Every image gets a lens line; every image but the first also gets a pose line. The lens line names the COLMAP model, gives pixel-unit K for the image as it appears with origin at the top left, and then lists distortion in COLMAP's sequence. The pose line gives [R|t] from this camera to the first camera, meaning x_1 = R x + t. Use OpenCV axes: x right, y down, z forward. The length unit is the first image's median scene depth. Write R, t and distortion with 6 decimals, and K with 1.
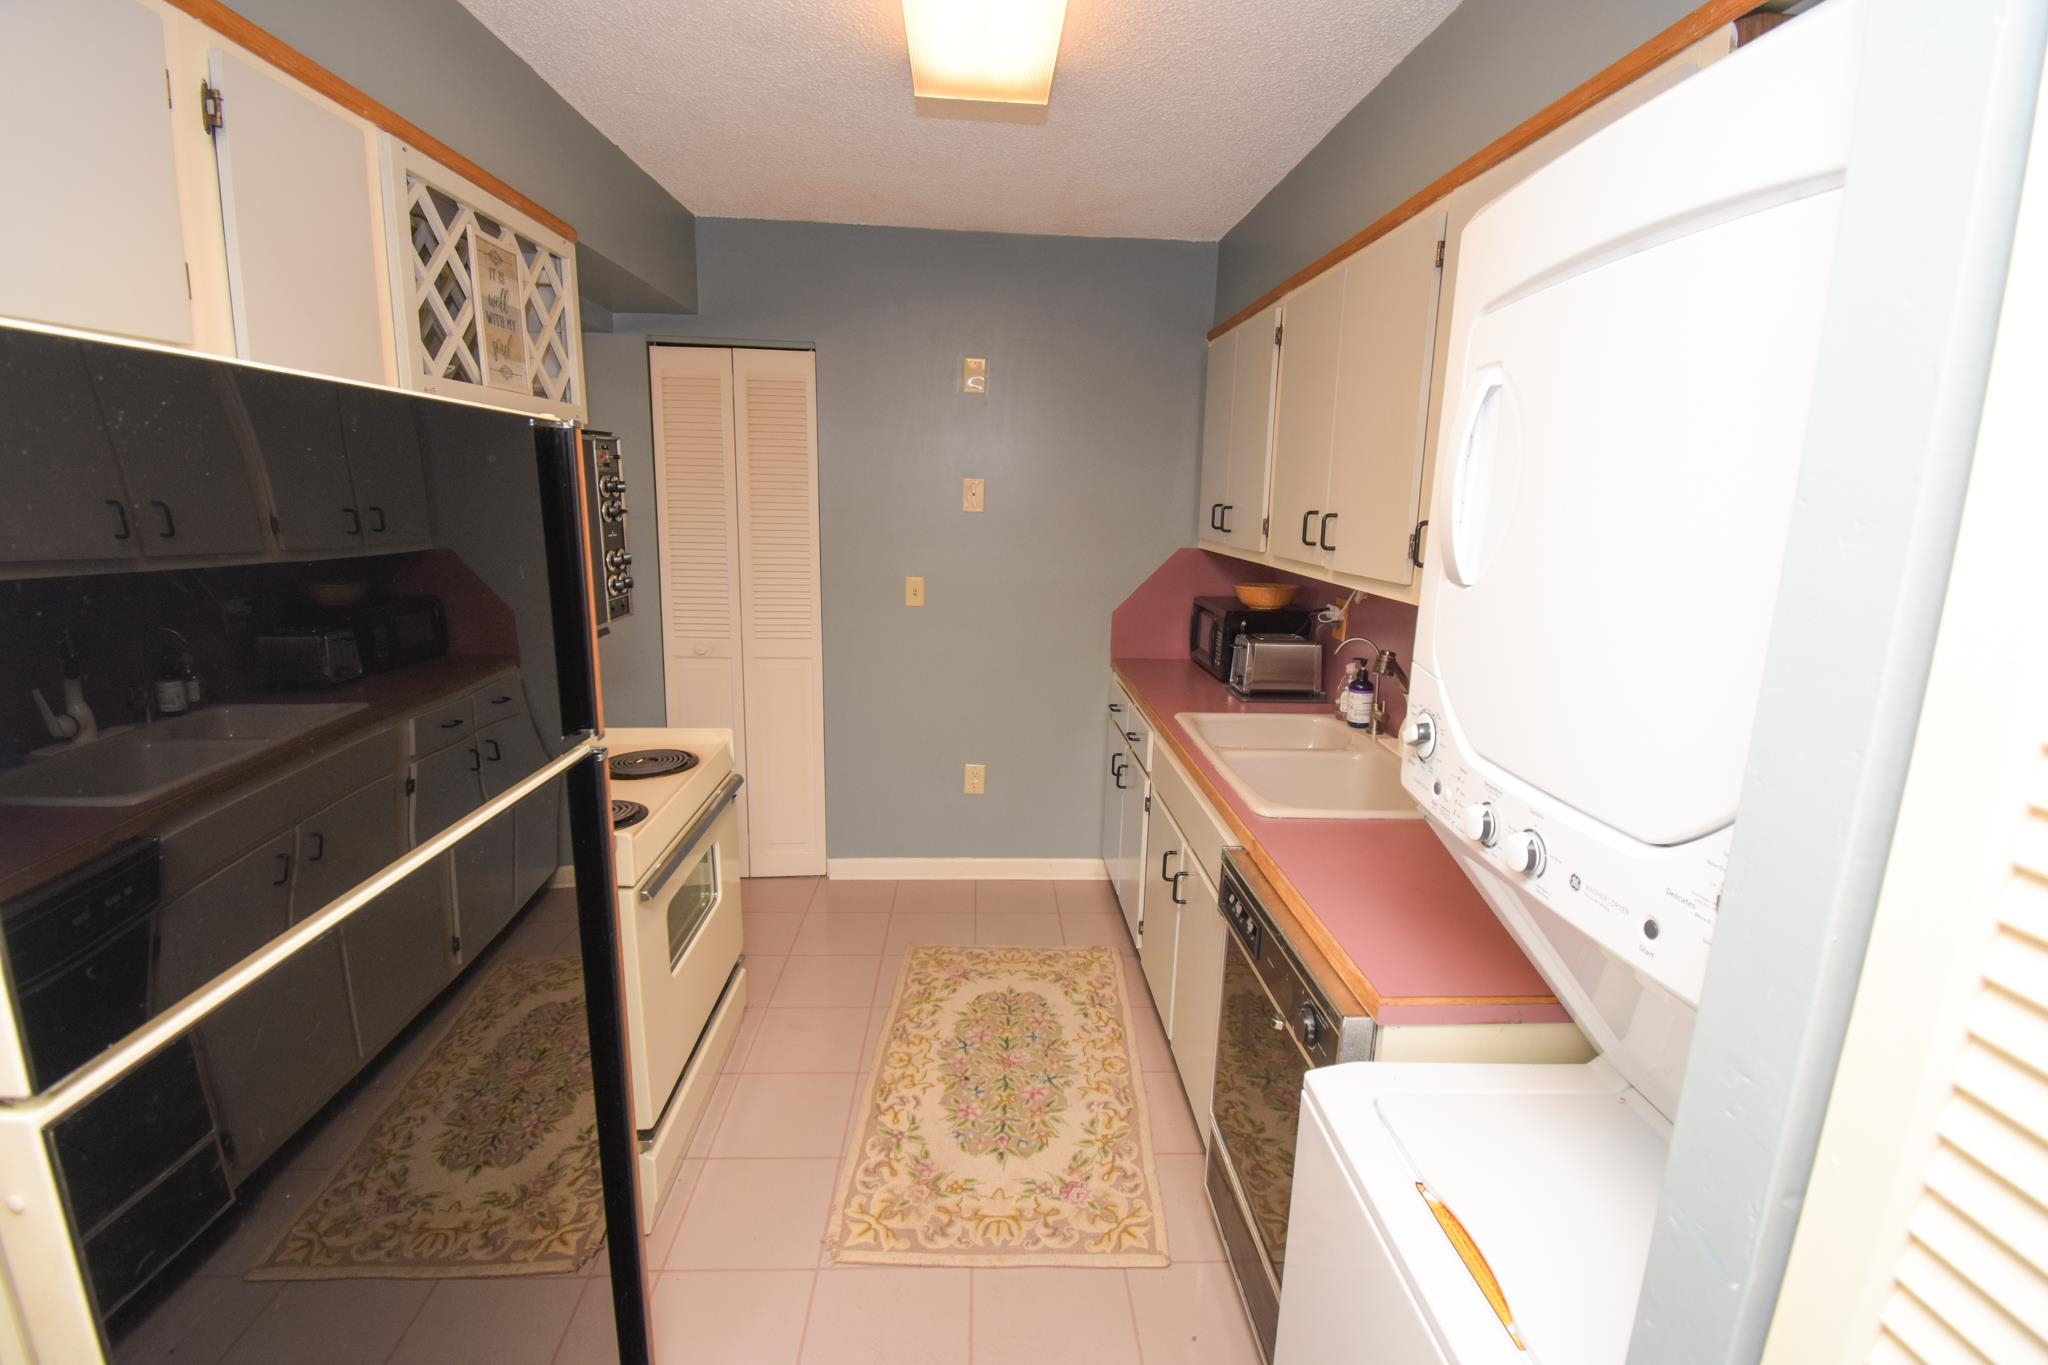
lens RADIAL K [[911.3, 0, 1029.5], [0, 911.3, 674.8], [0, 0, 1]] dist [0.012638, -0.020753]
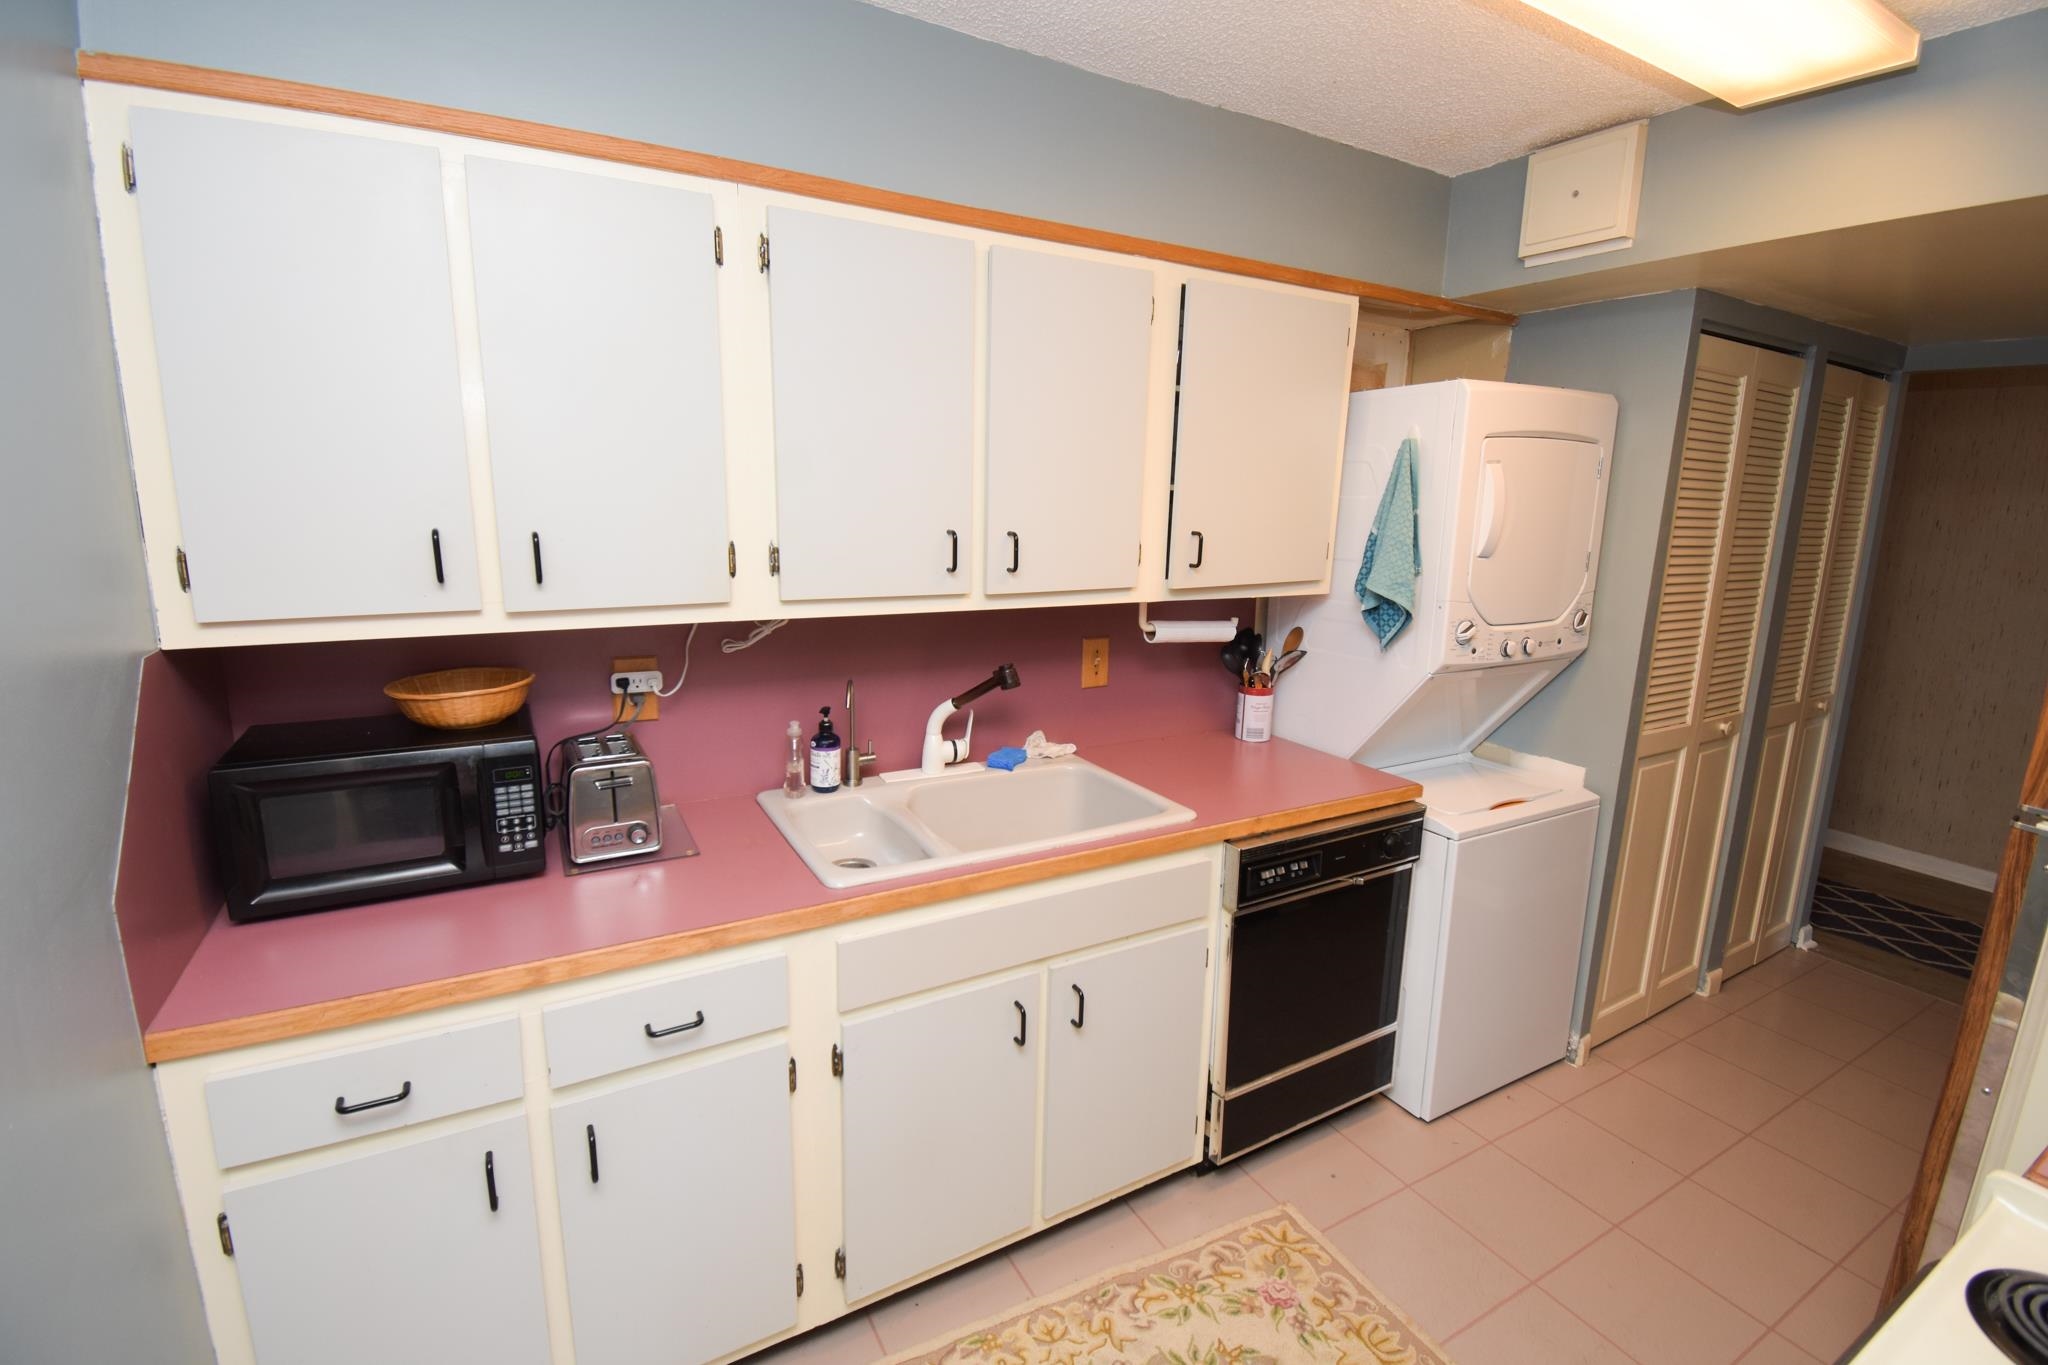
lens RADIAL K [[911.3, 0, 1020.5], [0, 911.3, 676.8], [0, 0, 1]] dist [0.012638, -0.020753]
pose [[-0.438142, -0.207795, 0.874558, -0.503529], [0.151064, 0.942057, 0.299514, -0.320076], [-0.886121, 0.263344, -0.381364, 1.418929]]
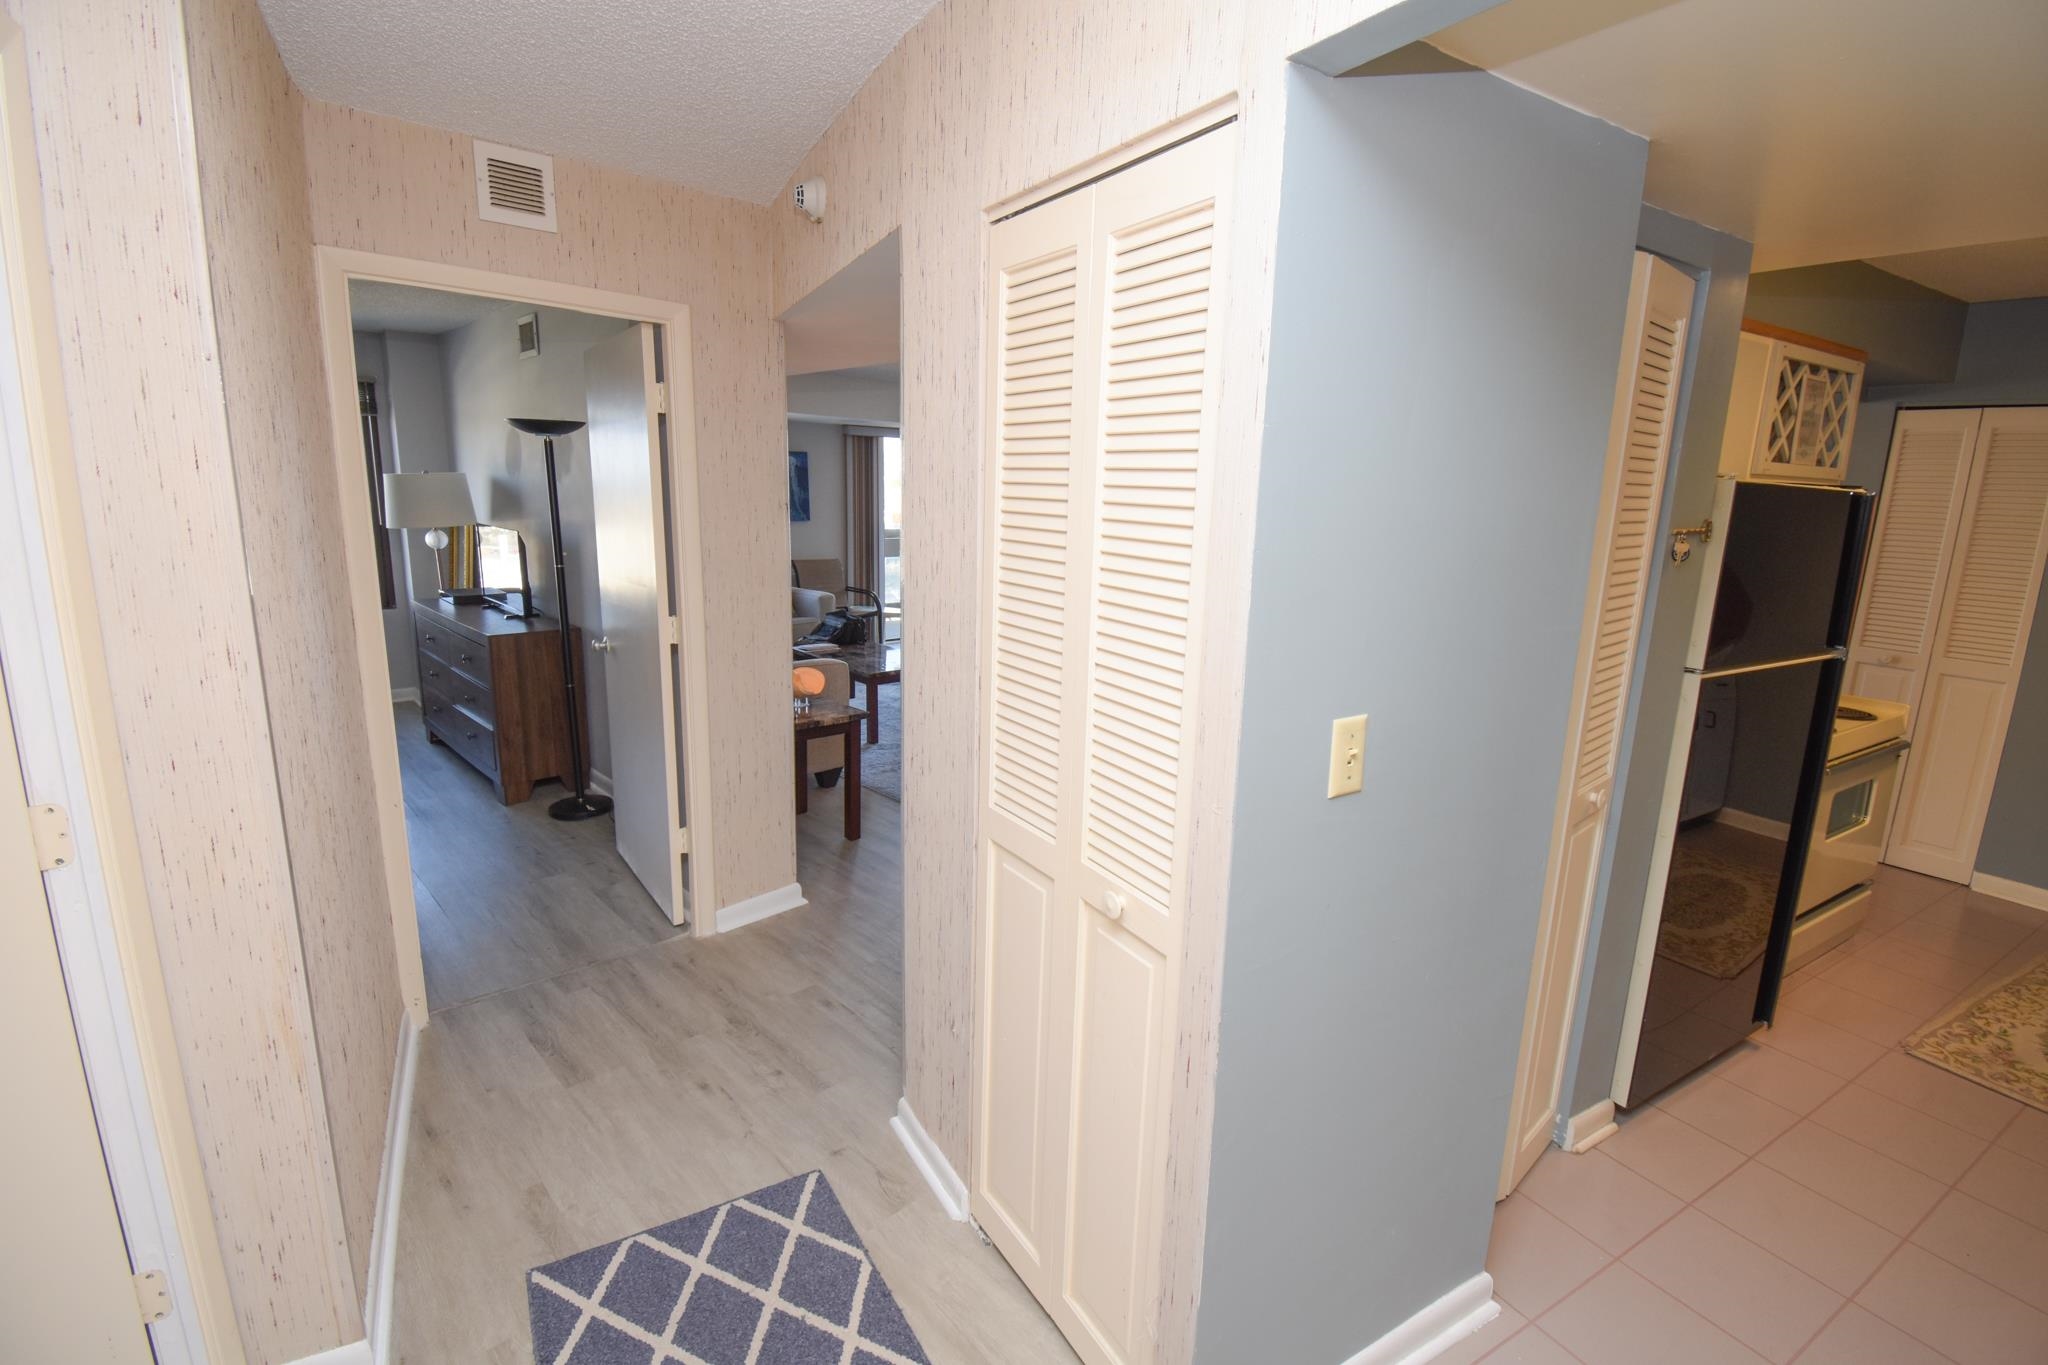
lens RADIAL K [[911.3, 0, 1037.4], [0, 911.3, 671.1], [0, 0, 1]] dist [0.012638, -0.020753]
pose [[0.464783, 0.164667, -0.869978, 0.302657], [-0.194498, 0.977543, 0.081117, 0.205933], [0.863798, 0.131507, 0.486373, -1.014950]]
